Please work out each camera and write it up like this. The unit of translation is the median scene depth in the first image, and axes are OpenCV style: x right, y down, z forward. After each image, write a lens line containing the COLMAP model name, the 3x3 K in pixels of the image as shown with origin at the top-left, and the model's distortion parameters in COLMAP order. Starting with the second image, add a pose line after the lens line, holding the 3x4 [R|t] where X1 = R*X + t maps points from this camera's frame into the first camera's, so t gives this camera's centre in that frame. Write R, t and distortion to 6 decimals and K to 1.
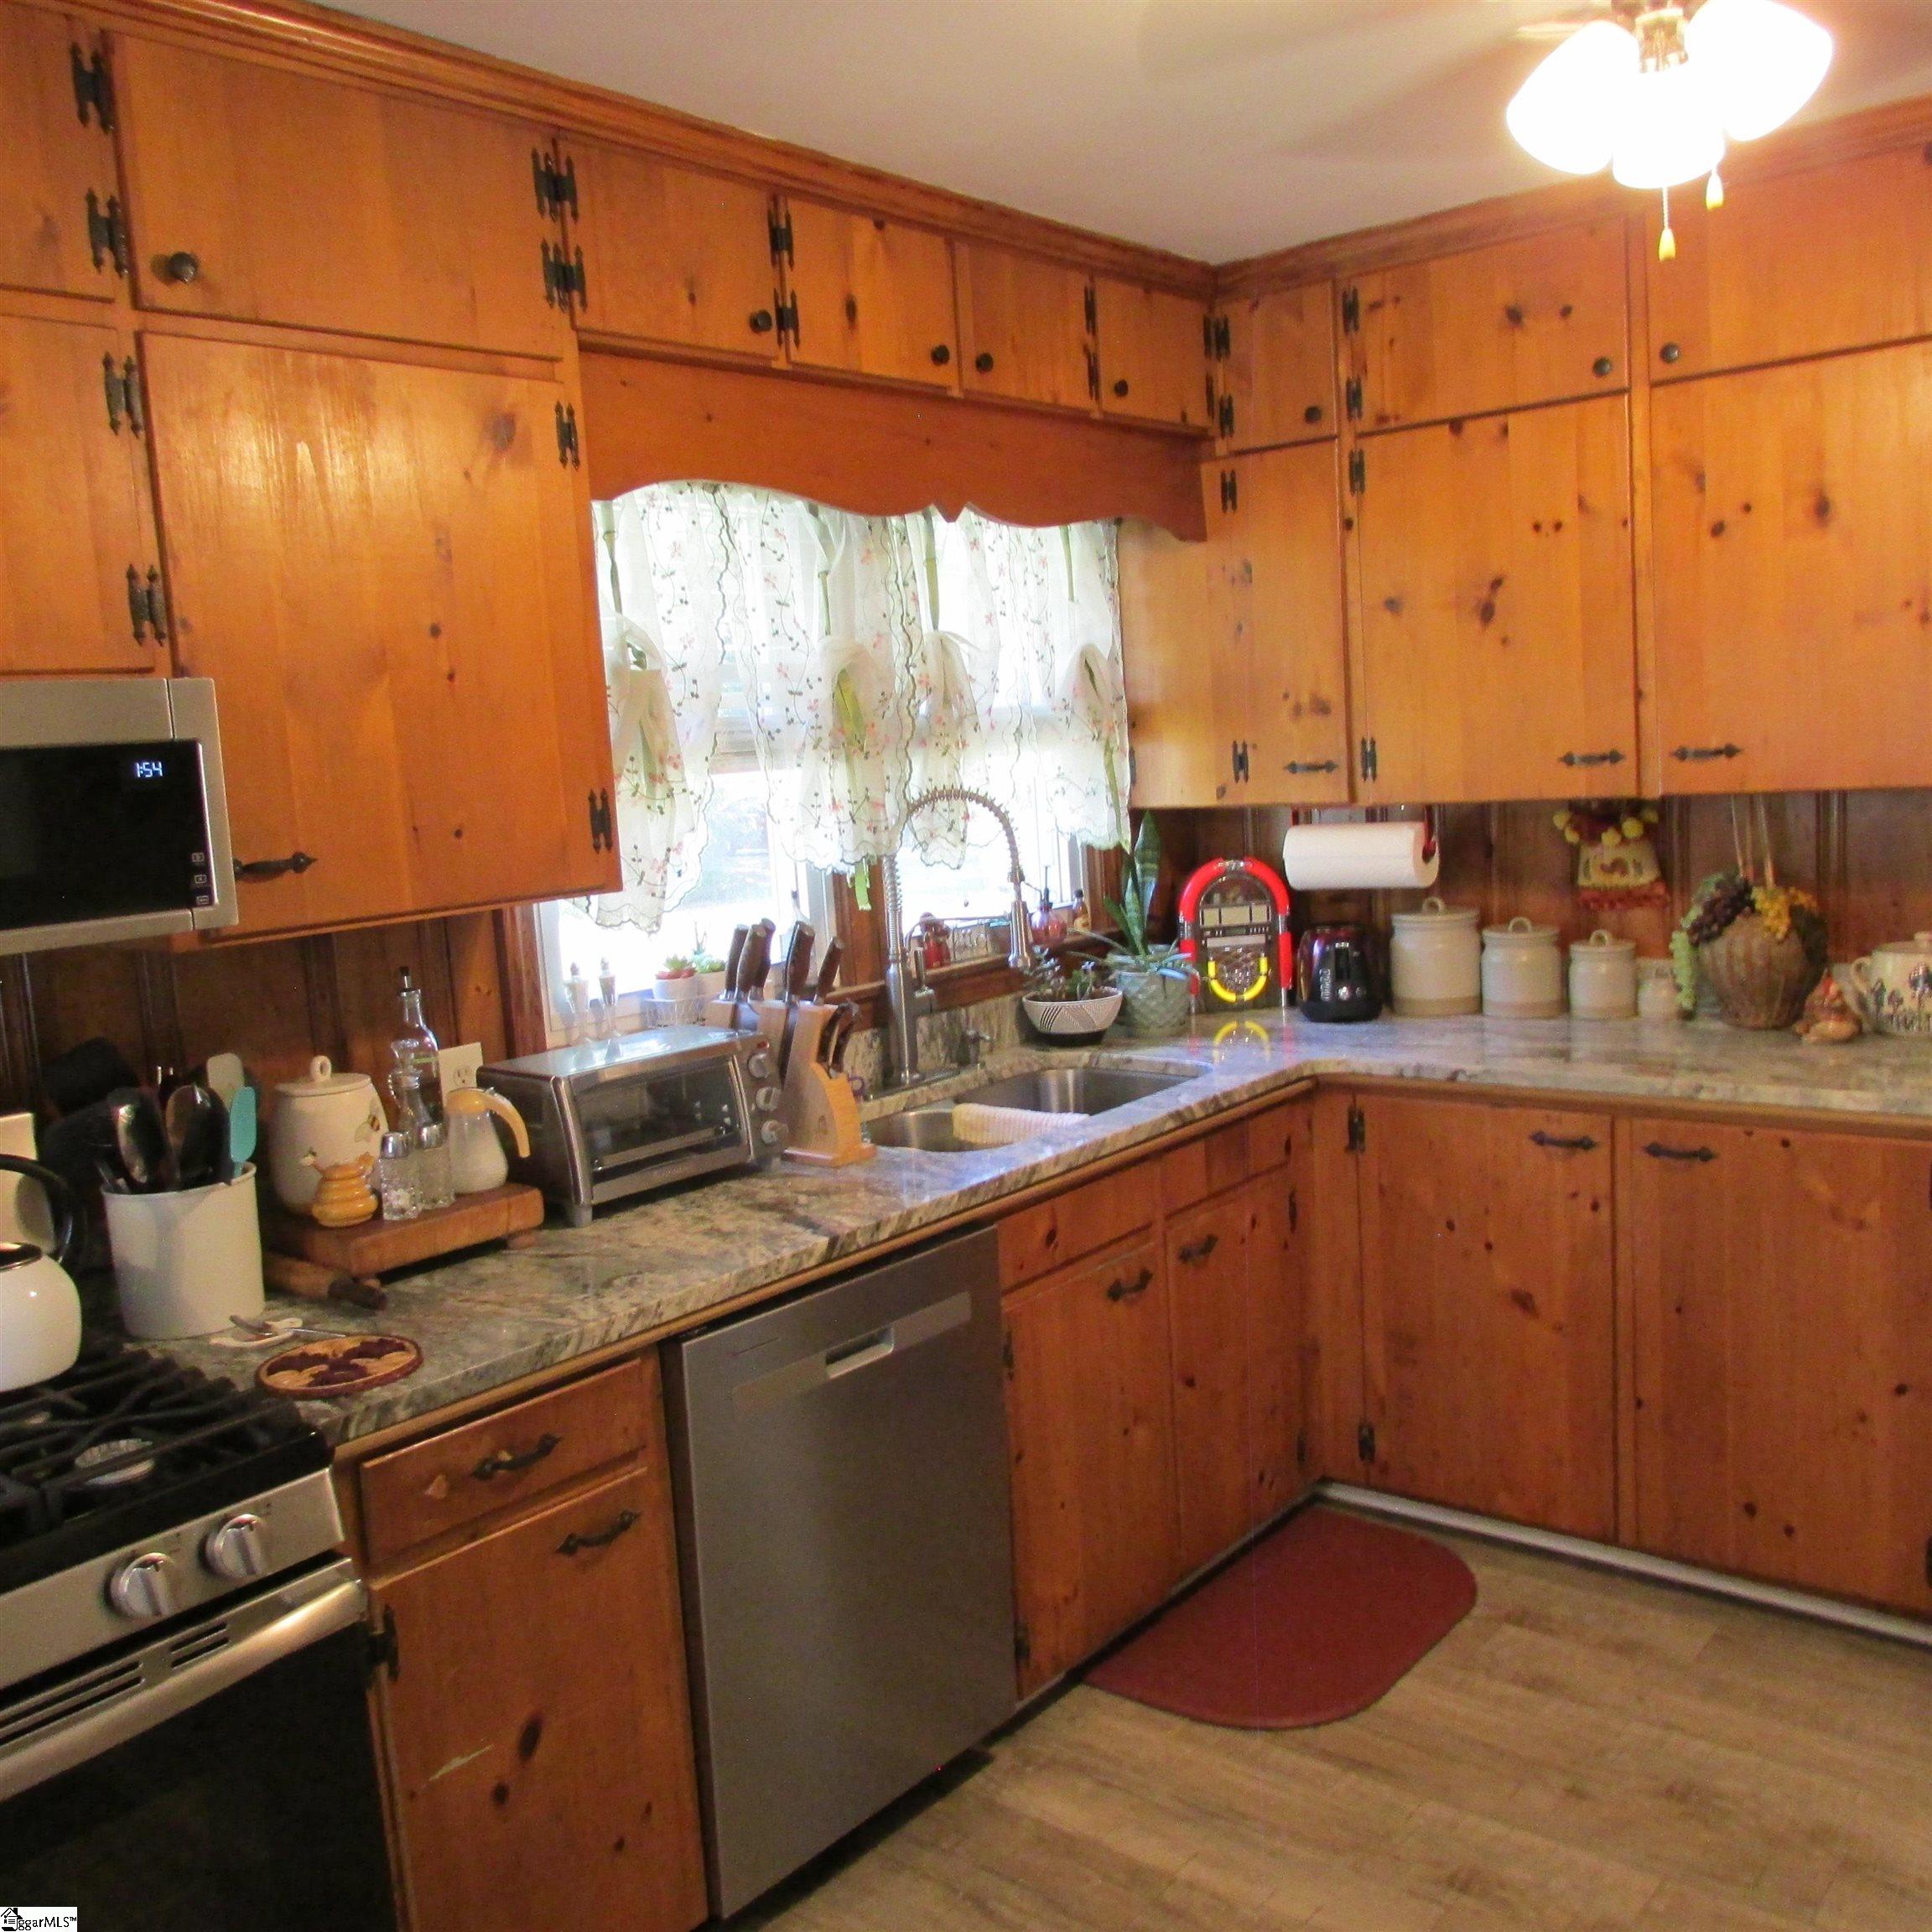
lens RADIAL K [[1810.7, 0, 952.9], [0, 1810.7, 968.6], [0, 0, 1]] dist [-0.029692, -0.020714]
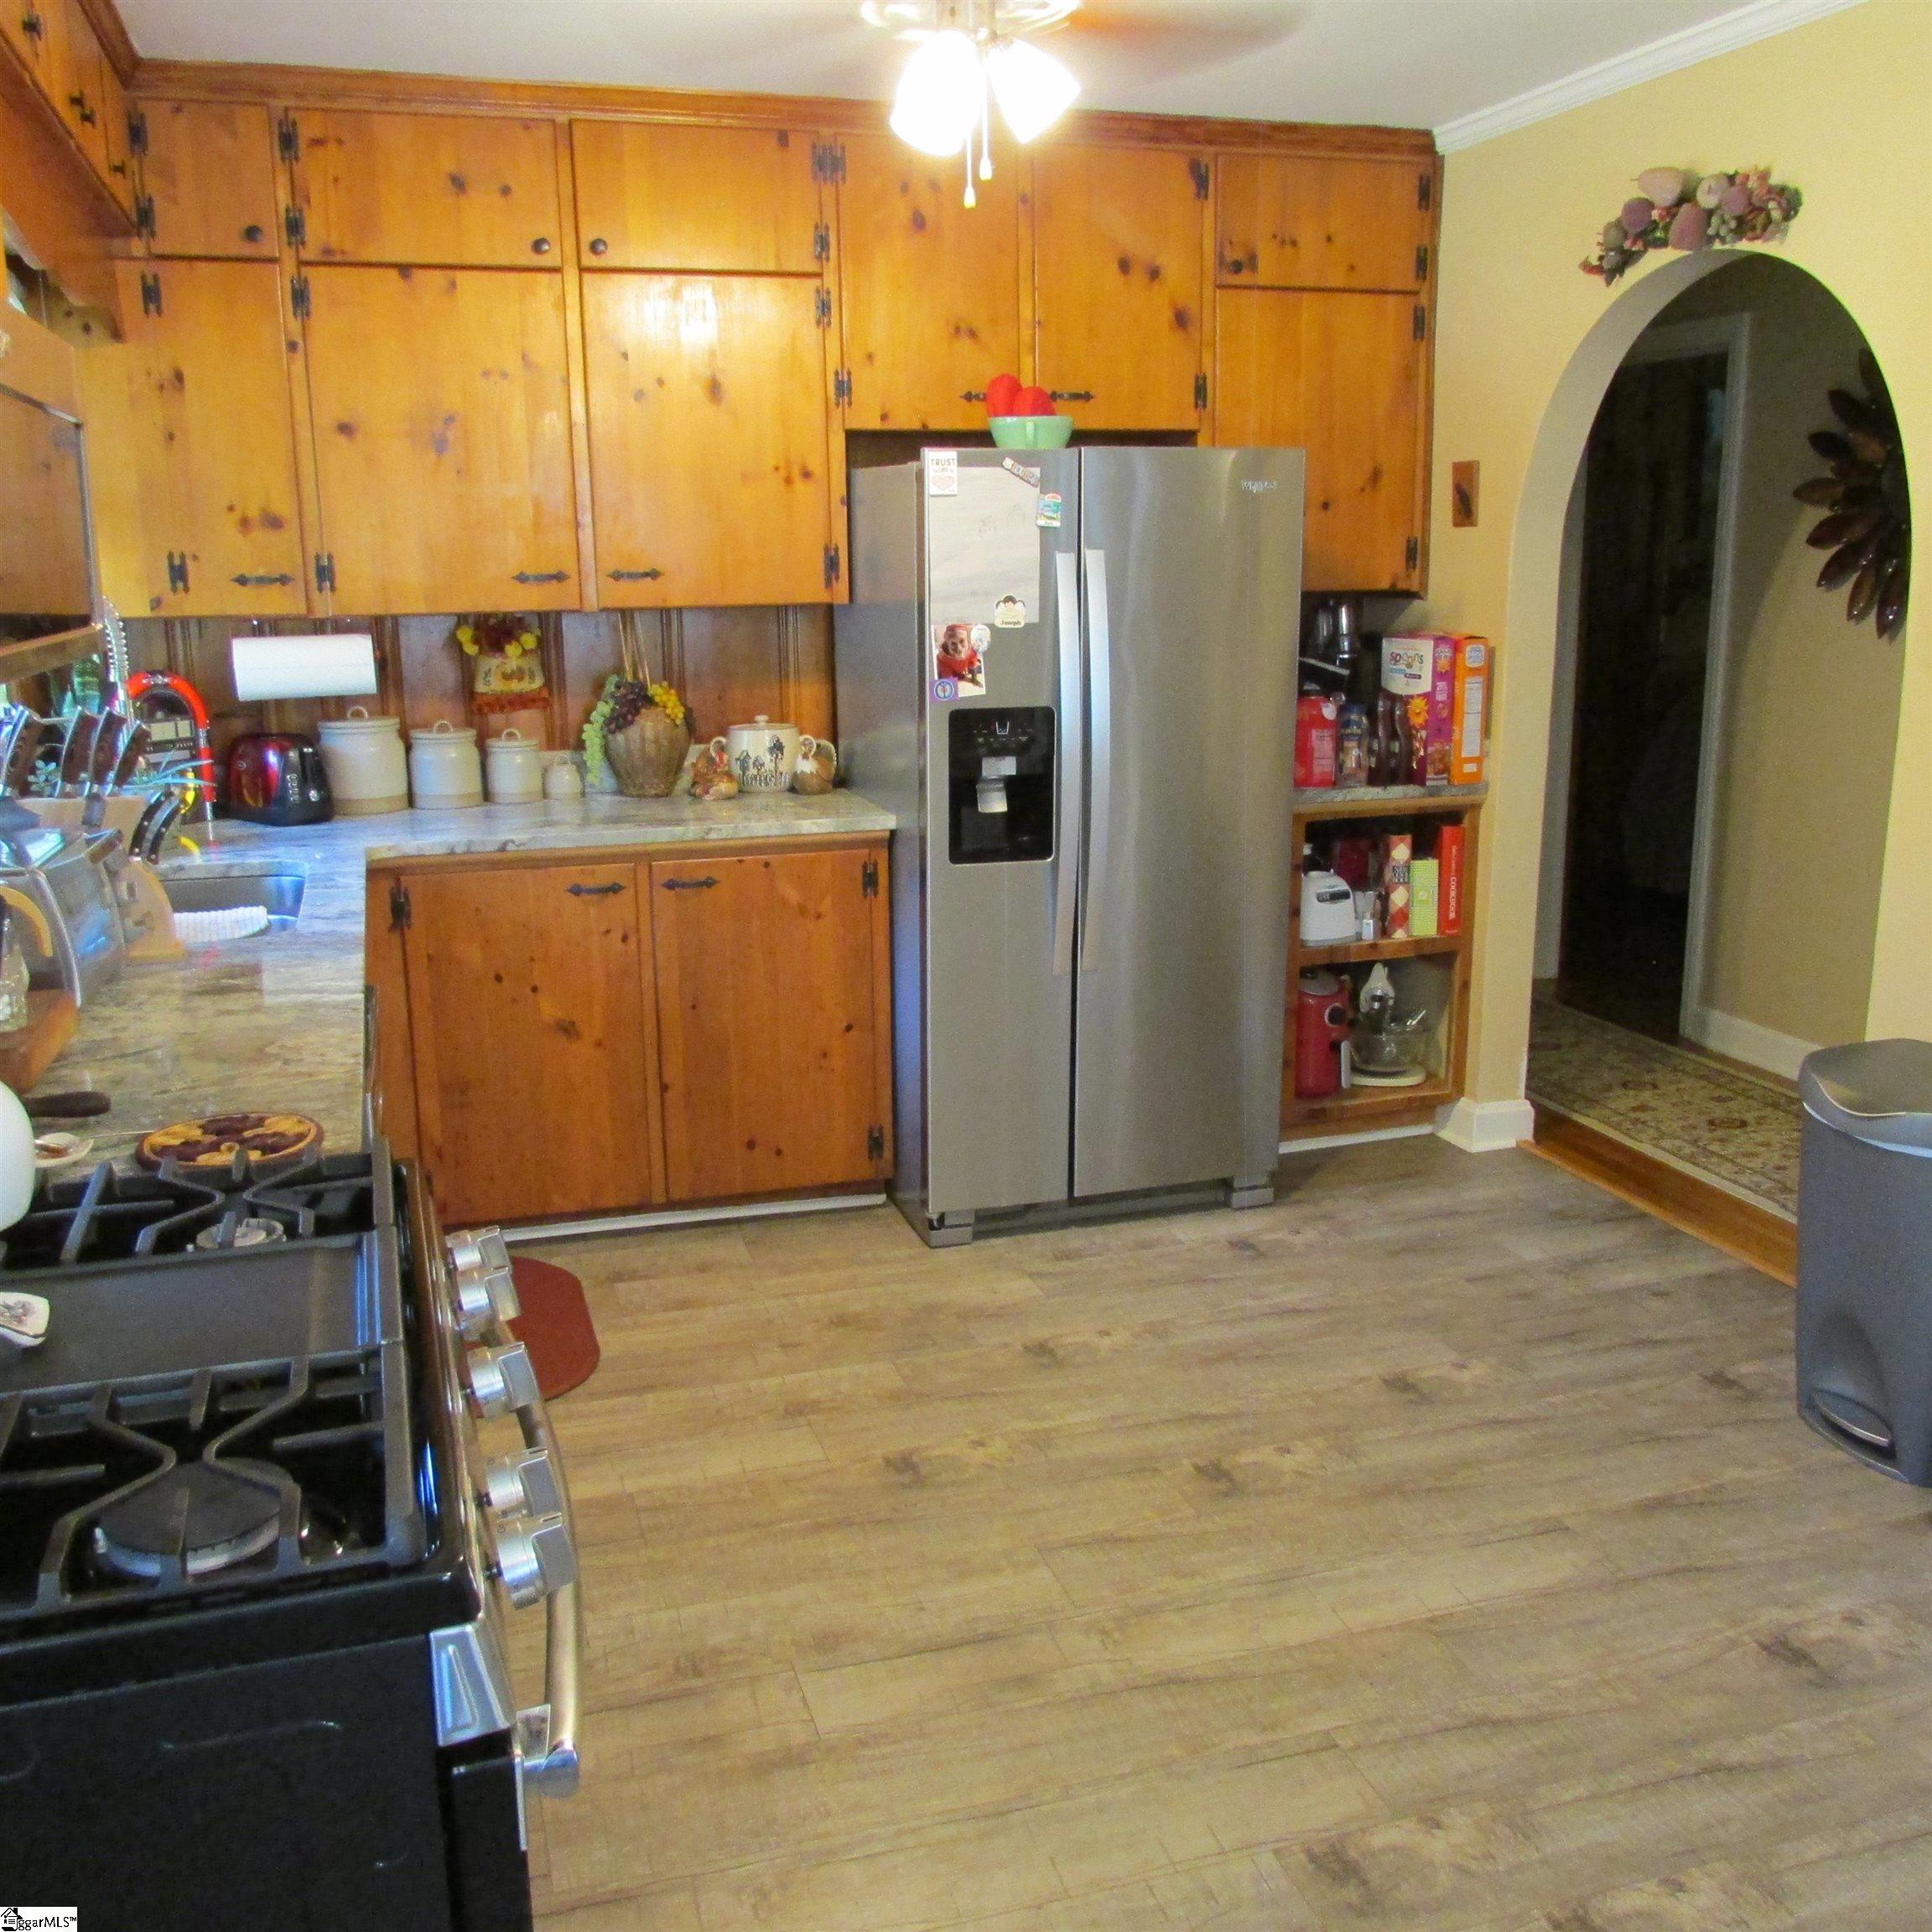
lens RADIAL K [[1810.7, 0, 952.9], [0, 1810.7, 968.6], [0, 0, 1]] dist [-0.029692, -0.020714]
pose [[0.544894, -0.128764, 0.828559, -0.543290], [0.081004, 0.991601, 0.100830, 0.043885], [-0.834583, 0.012175, 0.550747, 0.118882]]
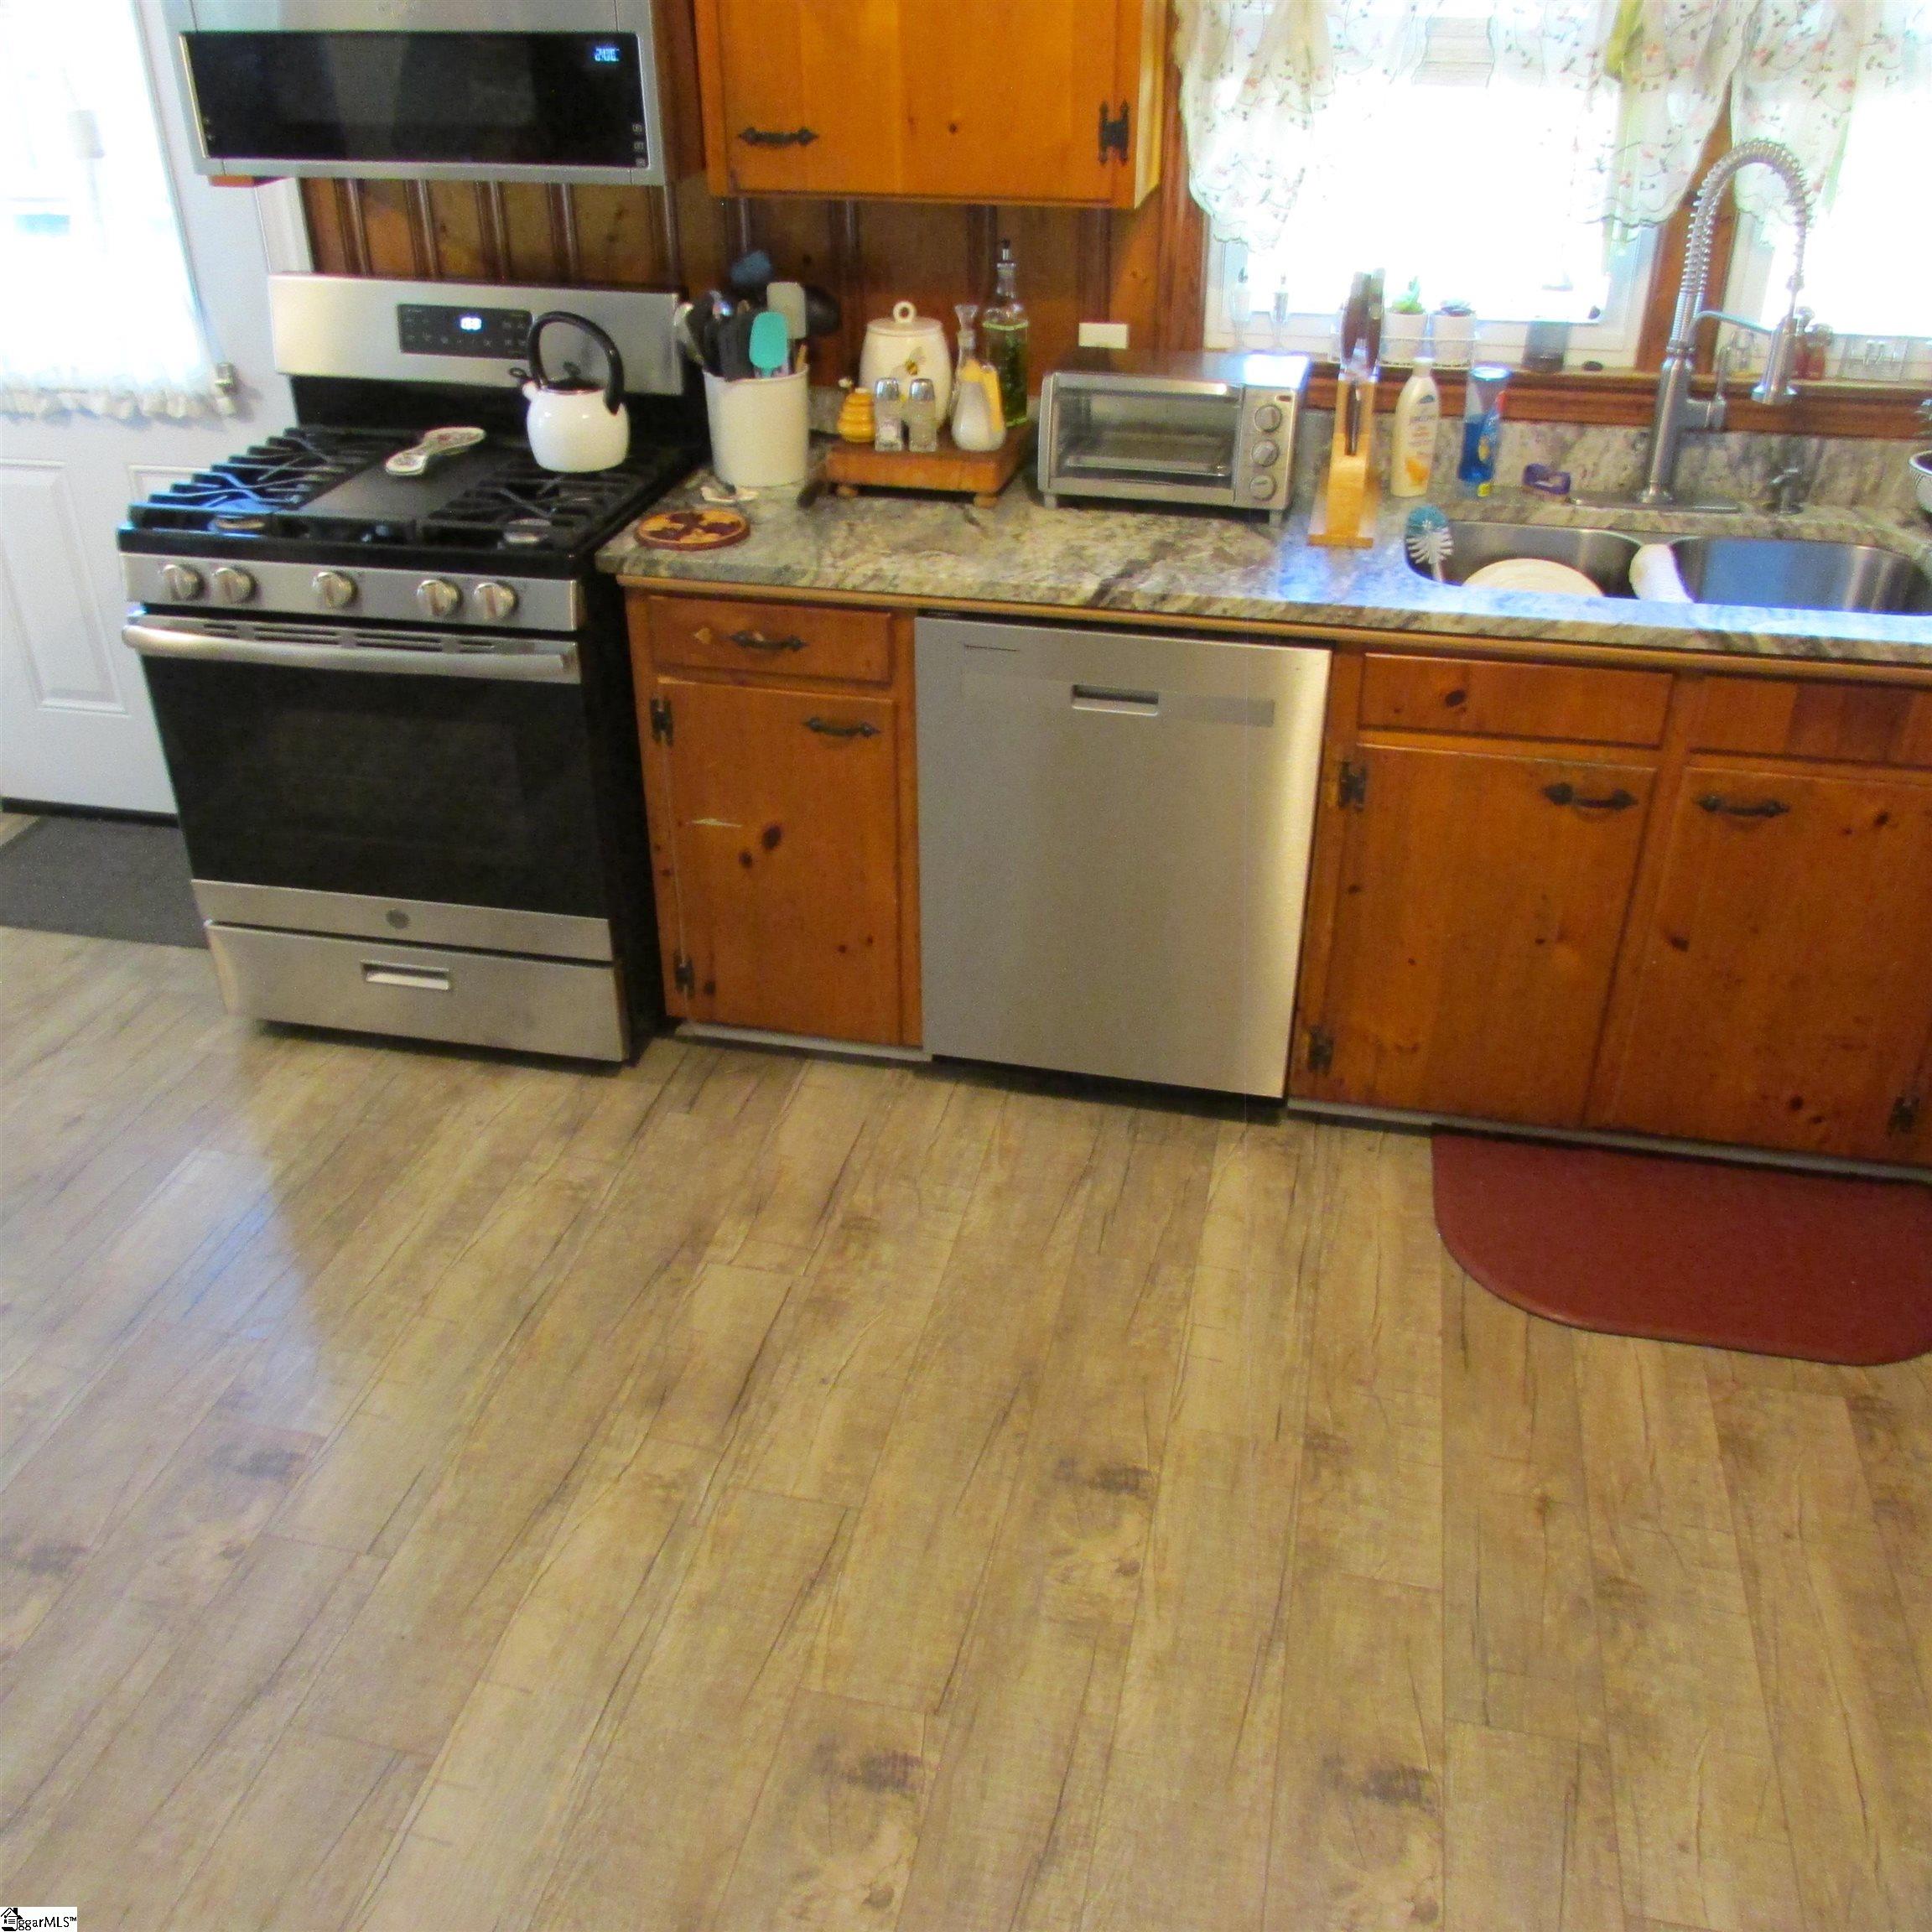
lens RADIAL K [[1843.4, 0, 965.9], [0, 1843.4, 973.5], [0, 0, 1]] dist [-0.023014, 0.000507]
pose [[0.456139, 0.505900, -0.732122, 0.608433], [-0.139064, 0.853108, 0.502860, -0.146182], [0.878976, -0.127562, 0.459489, 0.295153]]
